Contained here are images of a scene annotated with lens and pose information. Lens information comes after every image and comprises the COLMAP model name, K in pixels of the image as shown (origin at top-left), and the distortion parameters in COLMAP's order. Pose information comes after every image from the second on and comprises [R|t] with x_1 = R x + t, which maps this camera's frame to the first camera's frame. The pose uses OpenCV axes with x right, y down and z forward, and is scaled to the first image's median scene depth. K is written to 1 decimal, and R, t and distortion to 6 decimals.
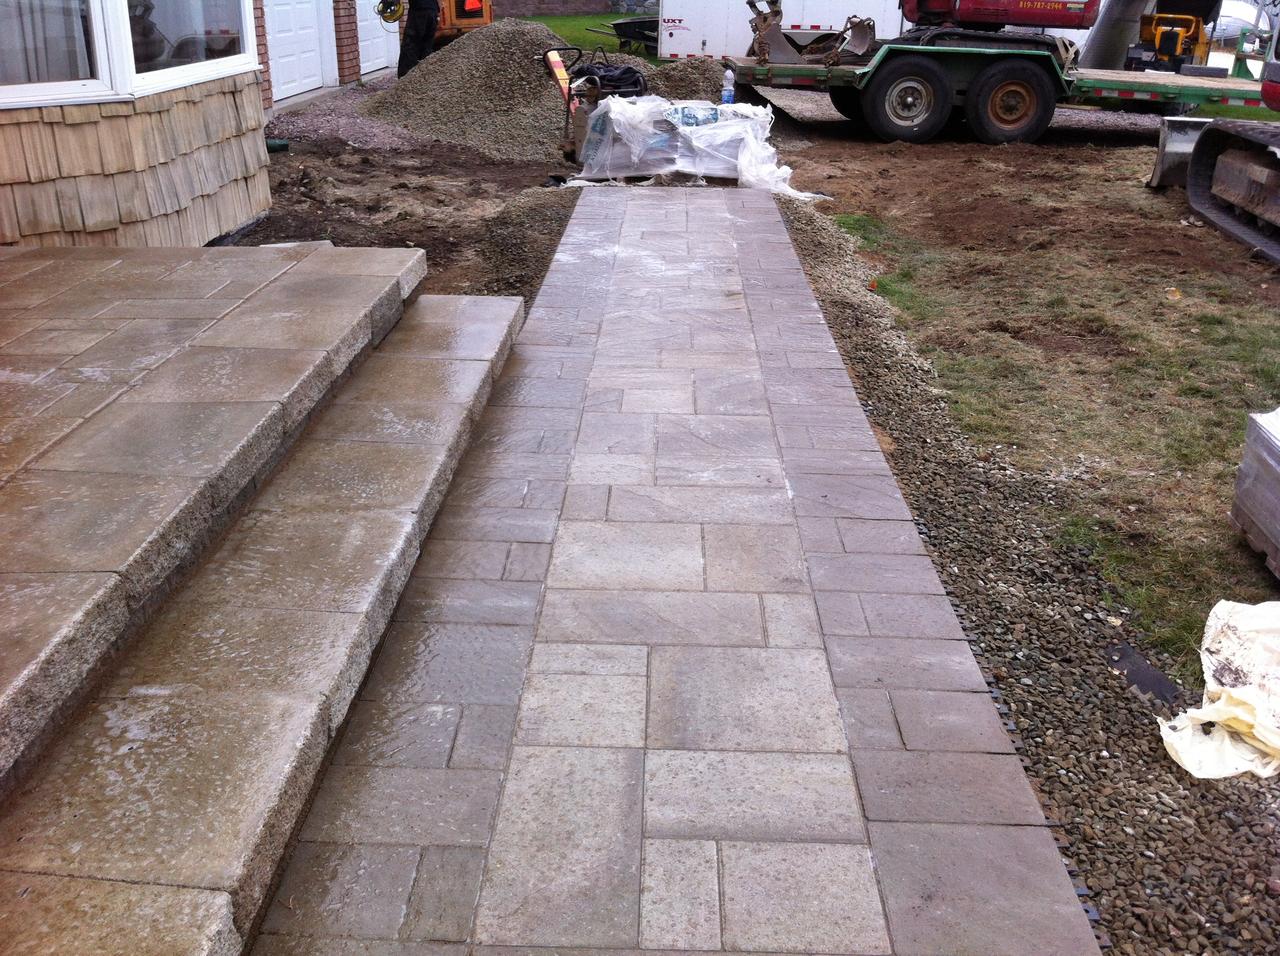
lens RADIAL K [[1217.1, 0, 640.0], [0, 1217.1, 478.0], [0, 0, 1]] dist [0.031990, -0.169883]
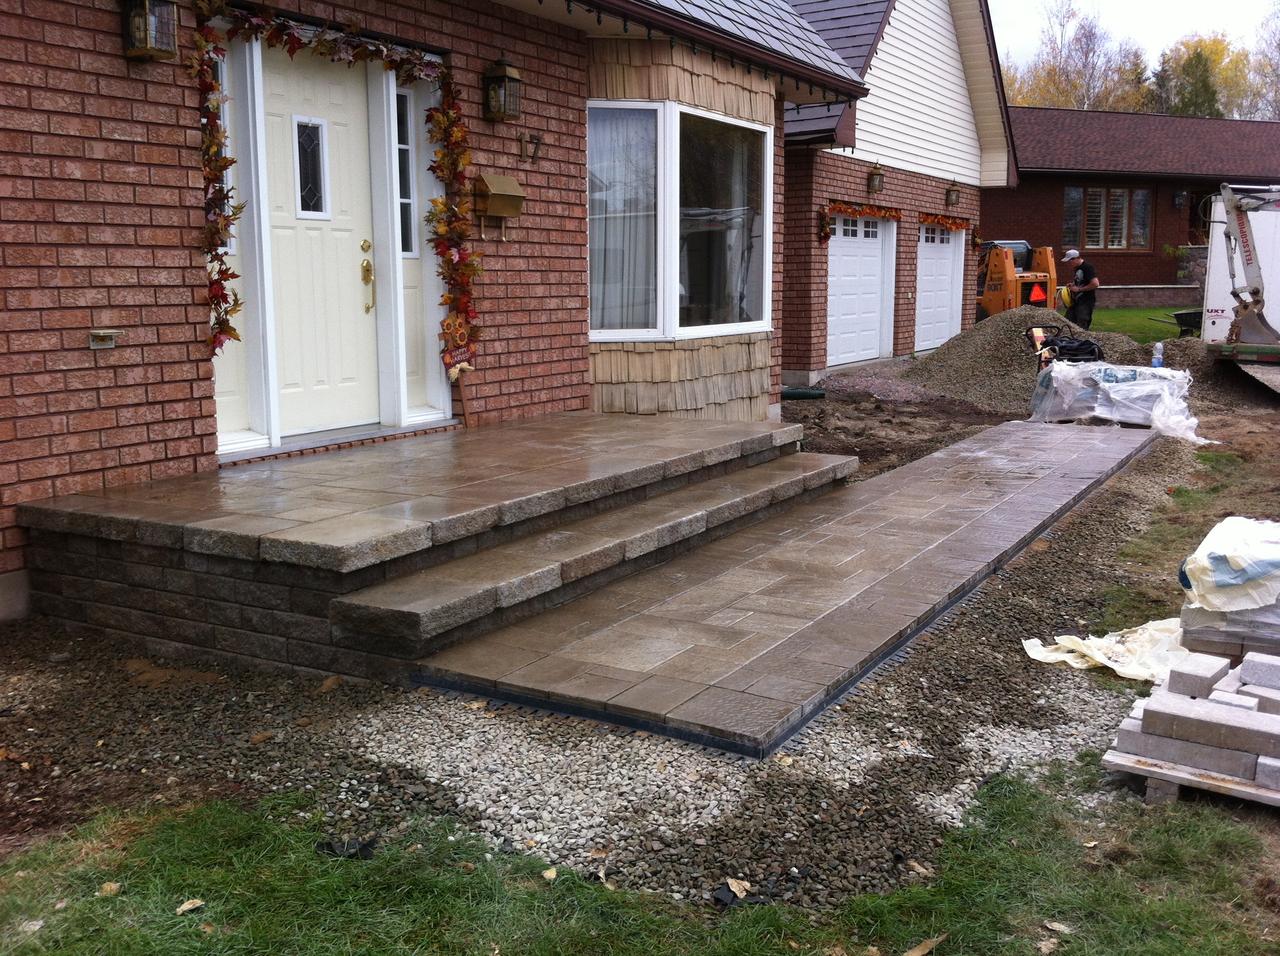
lens RADIAL K [[1210.5, 0, 640.0], [0, 1210.5, 478.0], [0, 0, 1]] dist [0.137167, -0.513729]
pose [[0.874762, 0.068004, -0.479757, 0.227659], [-0.174537, 0.967863, -0.181049, 0.118455], [0.452026, 0.242110, 0.858519, -0.274386]]
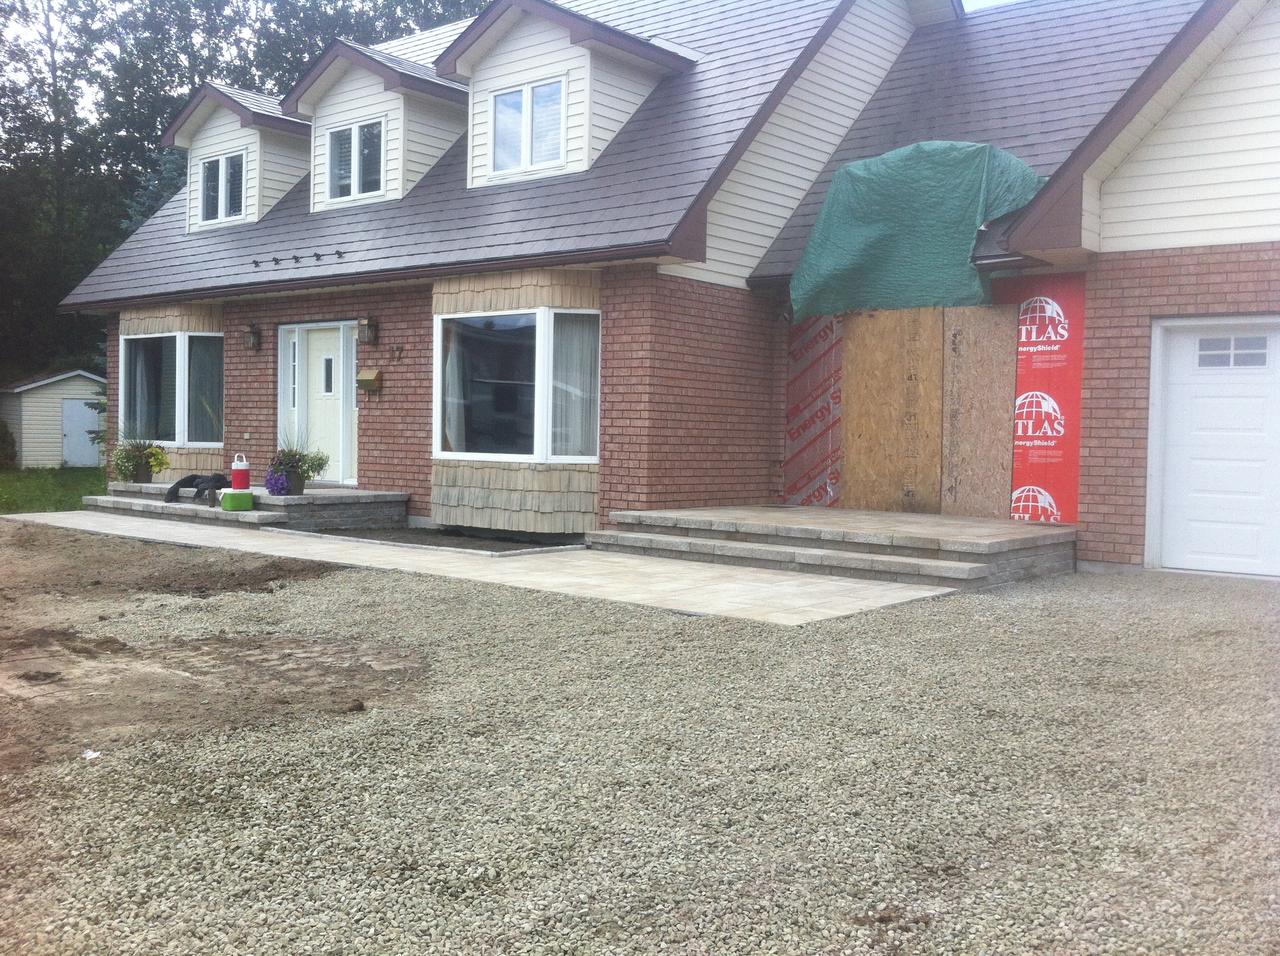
lens RADIAL K [[1217.1, 0, 640.0], [0, 1217.1, 478.0], [0, 0, 1]] dist [0.031990, -0.169883]
pose [[-0.608433, 0.031483, -0.792980, 0.891979], [-0.309833, 0.910492, 0.273875, -0.704134], [0.730625, 0.412326, -0.544219, 1.714114]]
